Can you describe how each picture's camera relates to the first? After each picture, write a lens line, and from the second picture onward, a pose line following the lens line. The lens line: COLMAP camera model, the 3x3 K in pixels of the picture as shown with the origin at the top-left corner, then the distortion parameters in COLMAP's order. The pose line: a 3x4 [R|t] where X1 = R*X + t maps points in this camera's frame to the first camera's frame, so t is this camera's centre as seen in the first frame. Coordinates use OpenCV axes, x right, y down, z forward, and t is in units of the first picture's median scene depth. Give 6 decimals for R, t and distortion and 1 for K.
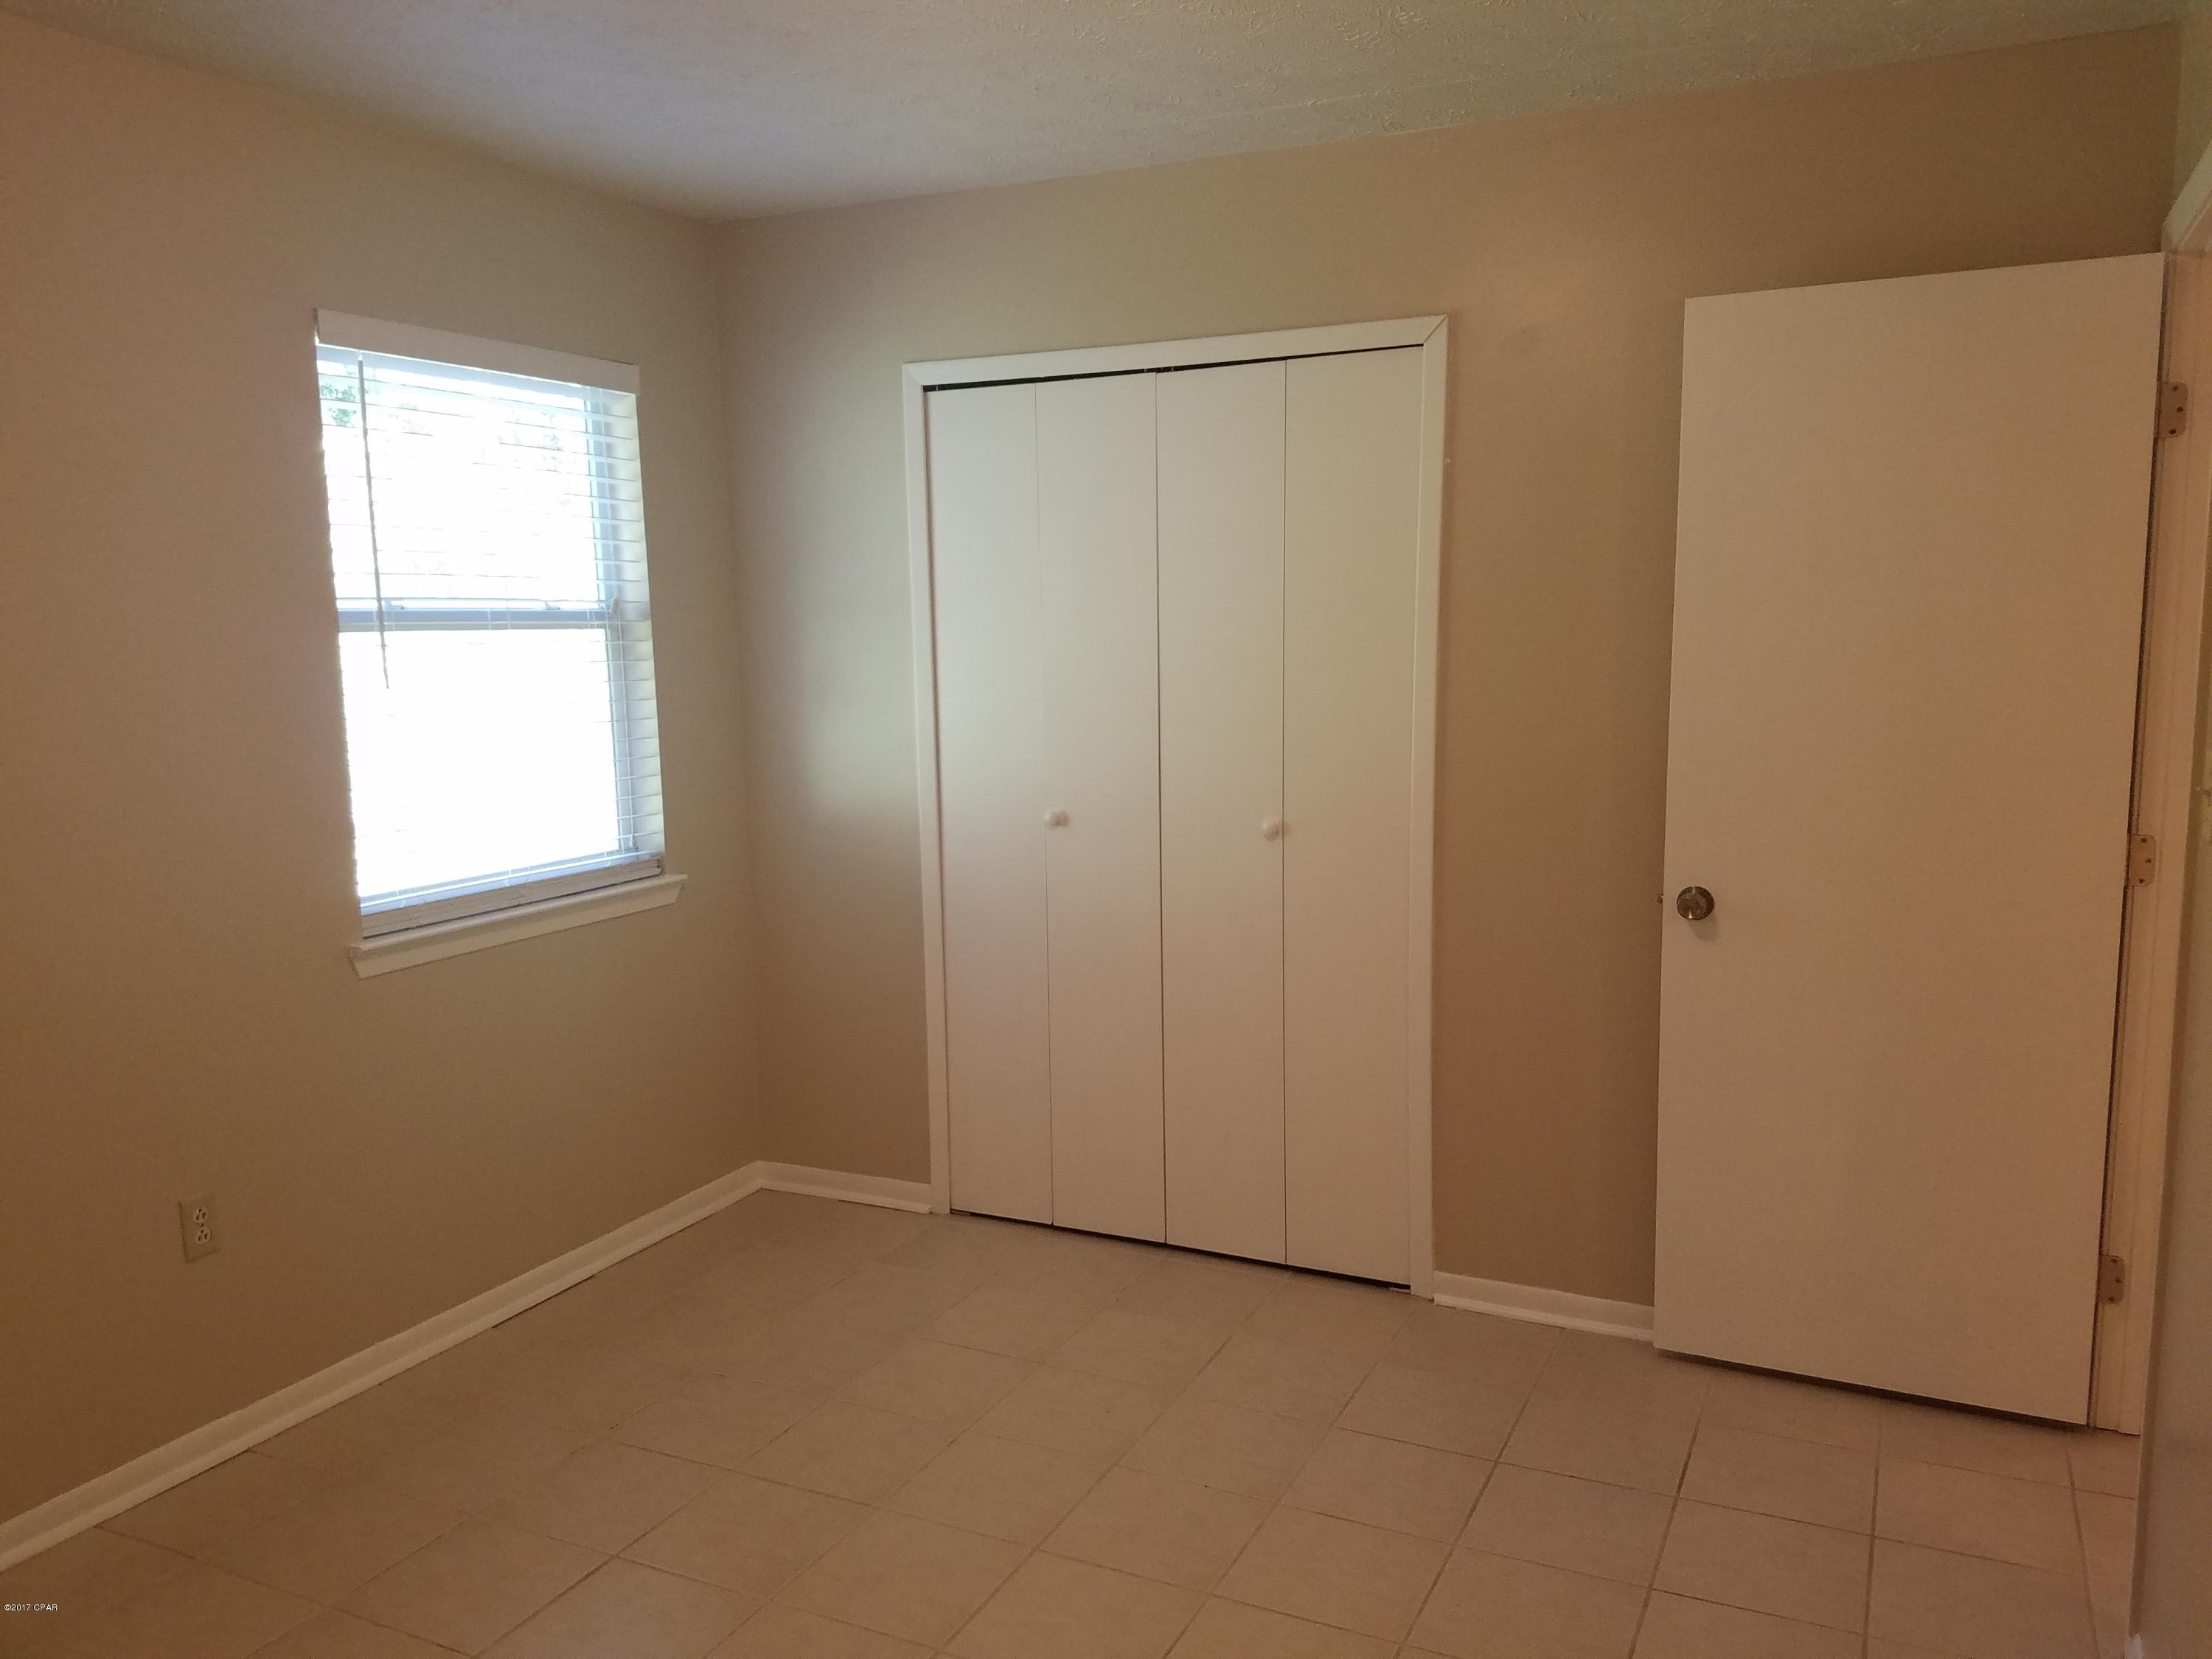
lens RADIAL K [[1751.6, 0, 1095.3], [0, 1751.6, 842.7], [0, 0, 1]] dist [0.276952, -0.594412]
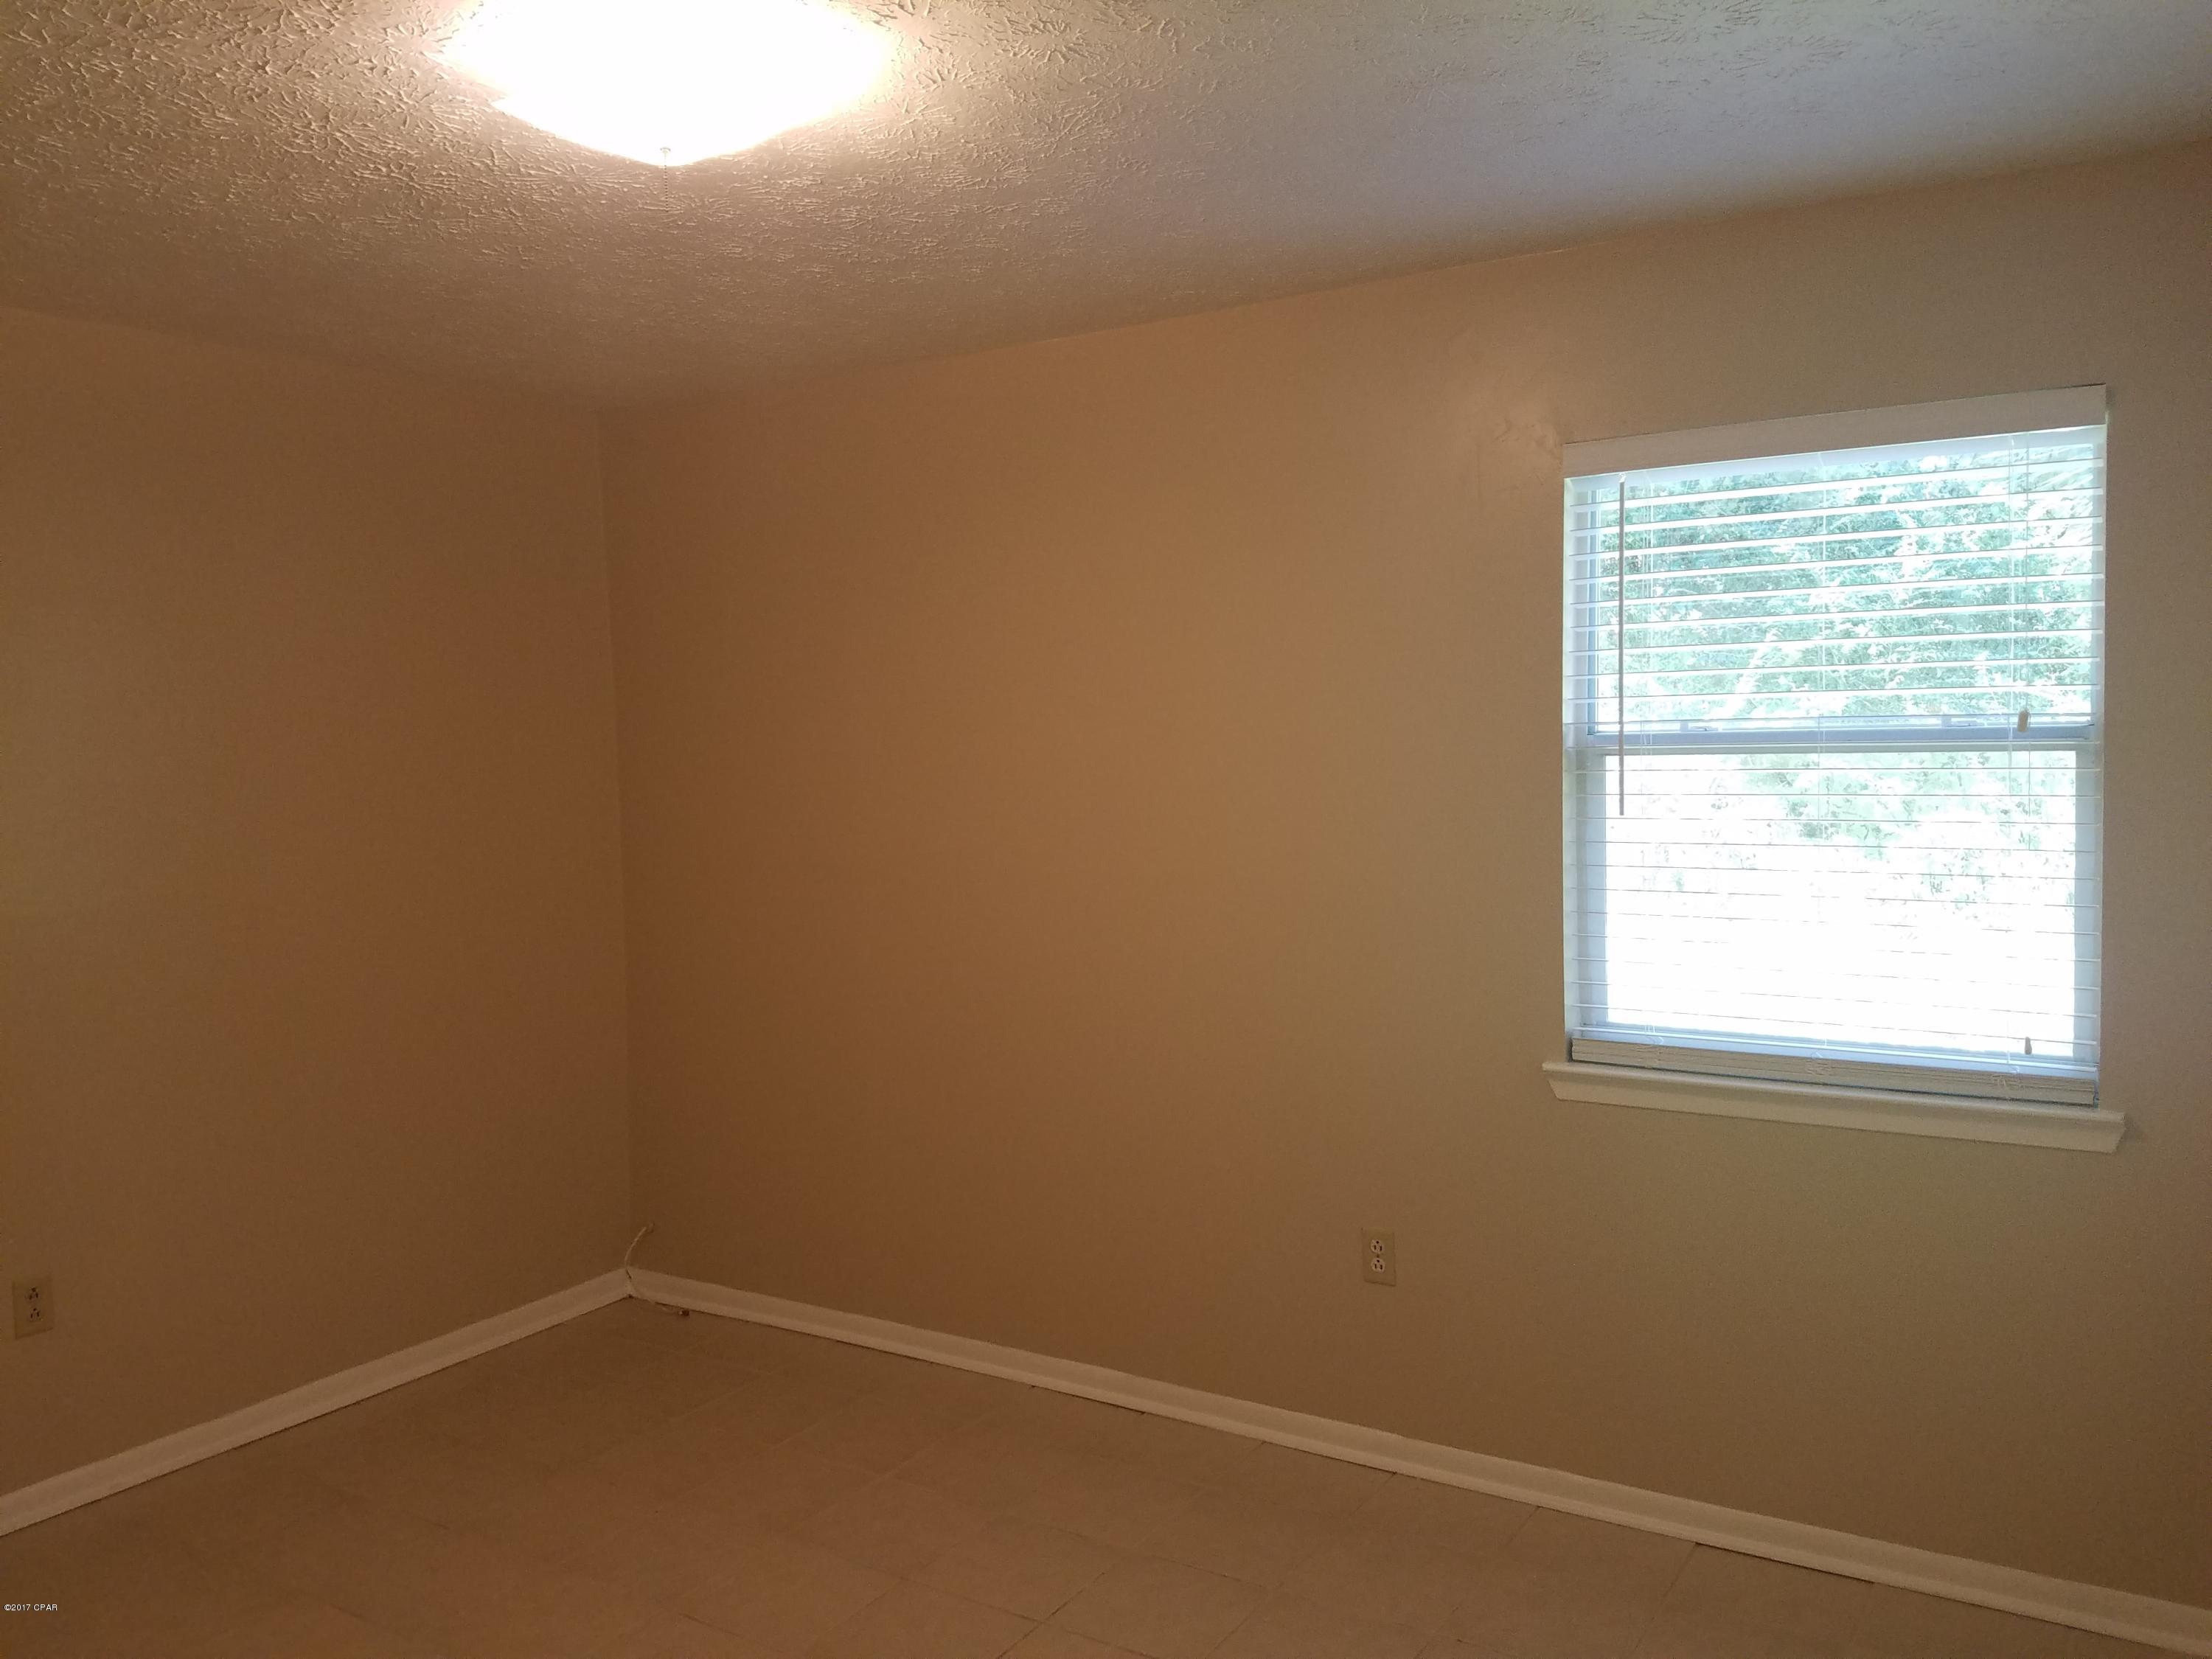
lens RADIAL K [[1751.6, 0, 1095.3], [0, 1751.6, 842.7], [0, 0, 1]] dist [0.276952, -0.594412]
pose [[-0.151515, 0.063425, -0.986418, 0.584300], [-0.113342, 0.990242, 0.081080, -0.112984], [0.981935, 0.124087, -0.142848, 0.837950]]
